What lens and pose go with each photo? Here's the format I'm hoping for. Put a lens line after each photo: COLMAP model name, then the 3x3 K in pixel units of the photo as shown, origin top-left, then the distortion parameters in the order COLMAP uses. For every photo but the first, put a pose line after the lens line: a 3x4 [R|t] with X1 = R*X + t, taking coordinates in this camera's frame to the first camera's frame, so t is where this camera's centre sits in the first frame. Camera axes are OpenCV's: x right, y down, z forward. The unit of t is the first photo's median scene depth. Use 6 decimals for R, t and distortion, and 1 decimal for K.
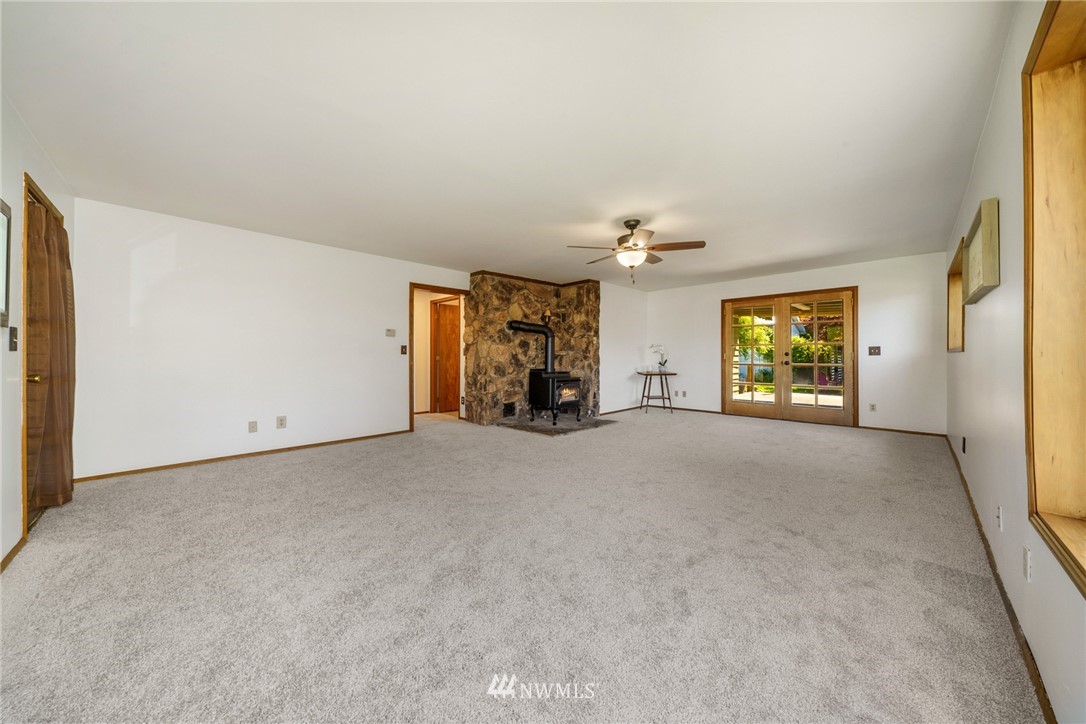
lens RADIAL K [[372.7, 0, 544.8], [0, 372.7, 357.5], [0, 0, 1]] dist [0.004988, 0.000036]
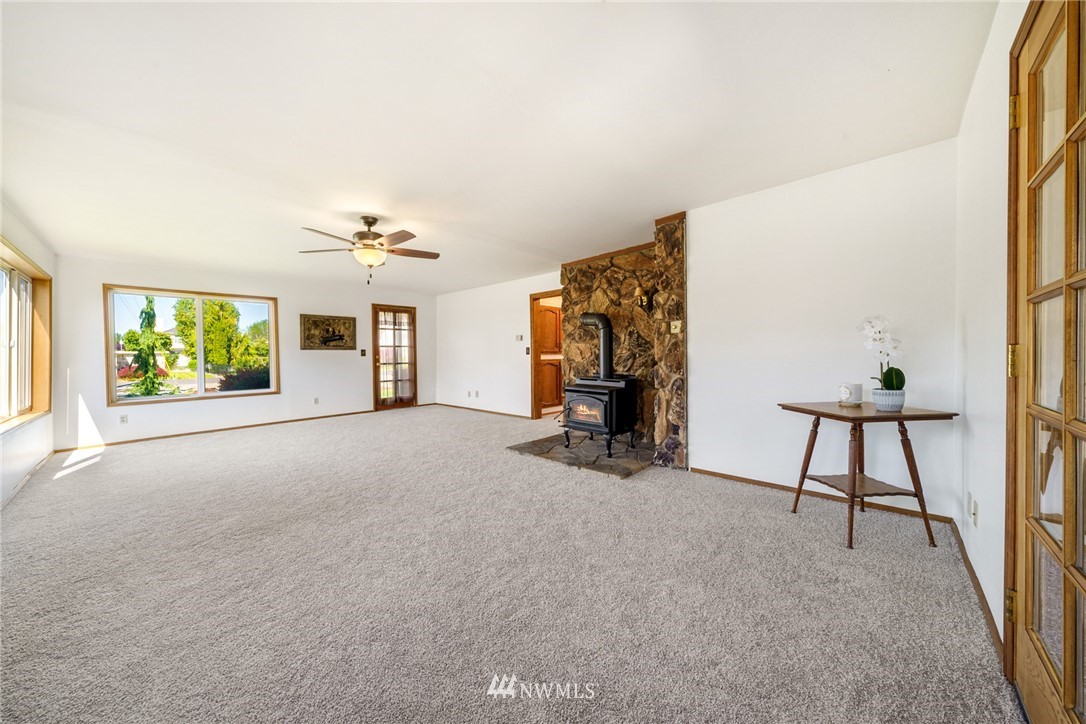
lens RADIAL K [[372.7, 0, 548.6], [0, 372.7, 356.2], [0, 0, 1]] dist [0.004988, 0.000036]
pose [[0.043509, 0.001249, -0.999052, 0.743287], [-0.002091, 0.999997, 0.001159, -0.004163], [0.999051, 0.002039, 0.043512, 0.891876]]
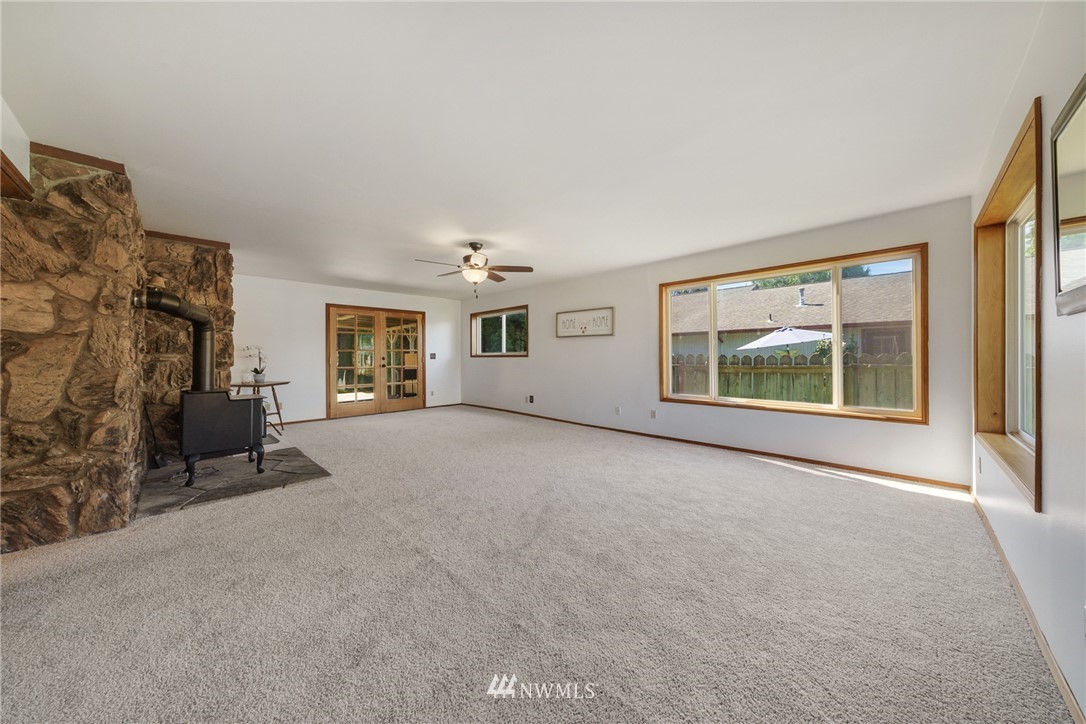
lens RADIAL K [[372.7, 0, 543.8], [0, 372.7, 357.5], [0, 0, 1]] dist [0.004988, 0.000036]
pose [[0.003633, 0.000137, 0.999993, -0.574996], [0.009561, 0.999954, -0.000172, -0.007238], [-0.999948, 0.009562, 0.003631, 0.495030]]
